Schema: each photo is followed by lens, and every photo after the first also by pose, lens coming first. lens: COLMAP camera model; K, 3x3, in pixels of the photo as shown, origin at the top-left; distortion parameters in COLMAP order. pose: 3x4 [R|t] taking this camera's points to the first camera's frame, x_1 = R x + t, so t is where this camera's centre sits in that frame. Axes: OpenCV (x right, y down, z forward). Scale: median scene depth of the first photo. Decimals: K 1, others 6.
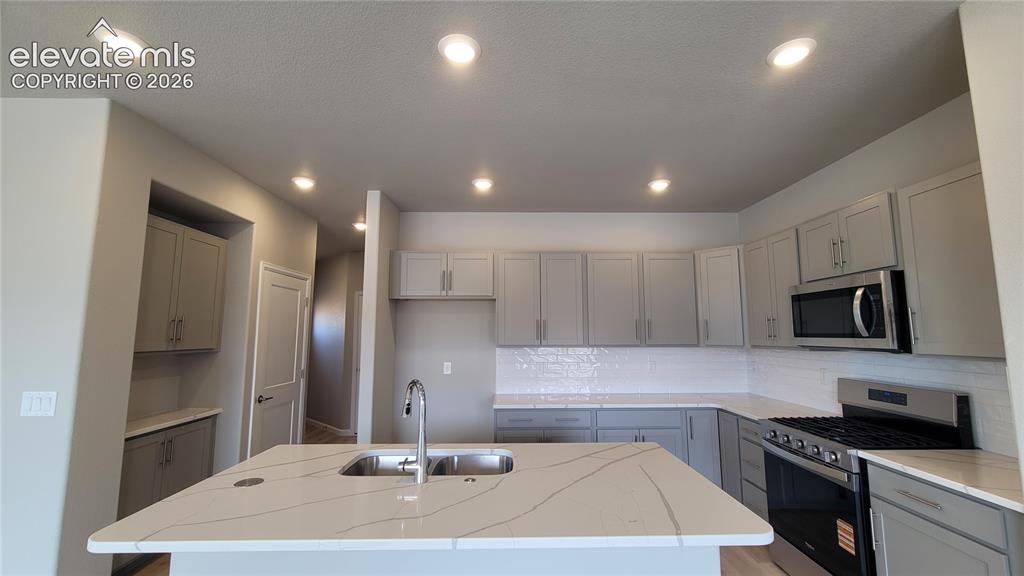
lens RADIAL K [[417.3, 0, 512.0], [0, 417.3, 288.0], [0, 0, 1]] dist [-0.001064, 0.000105]
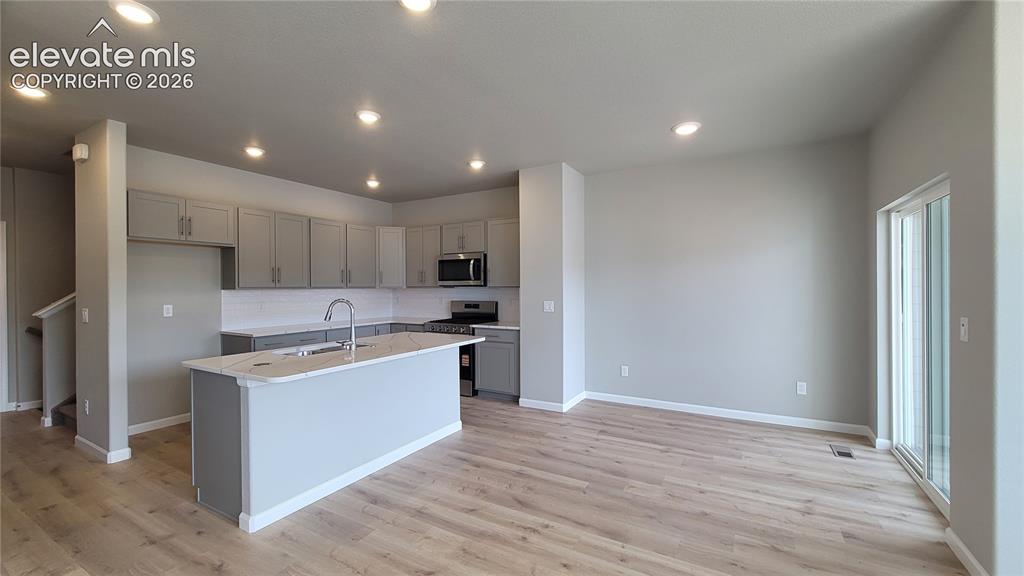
lens RADIAL K [[417.3, 0, 512.0], [0, 417.3, 288.0], [0, 0, 1]] dist [-0.001064, 0.000105]
pose [[0.517344, -0.003513, 0.855771, -0.899937], [-0.091990, 0.993969, 0.059691, -0.001258], [-0.850819, -0.109604, 0.513900, -0.351023]]
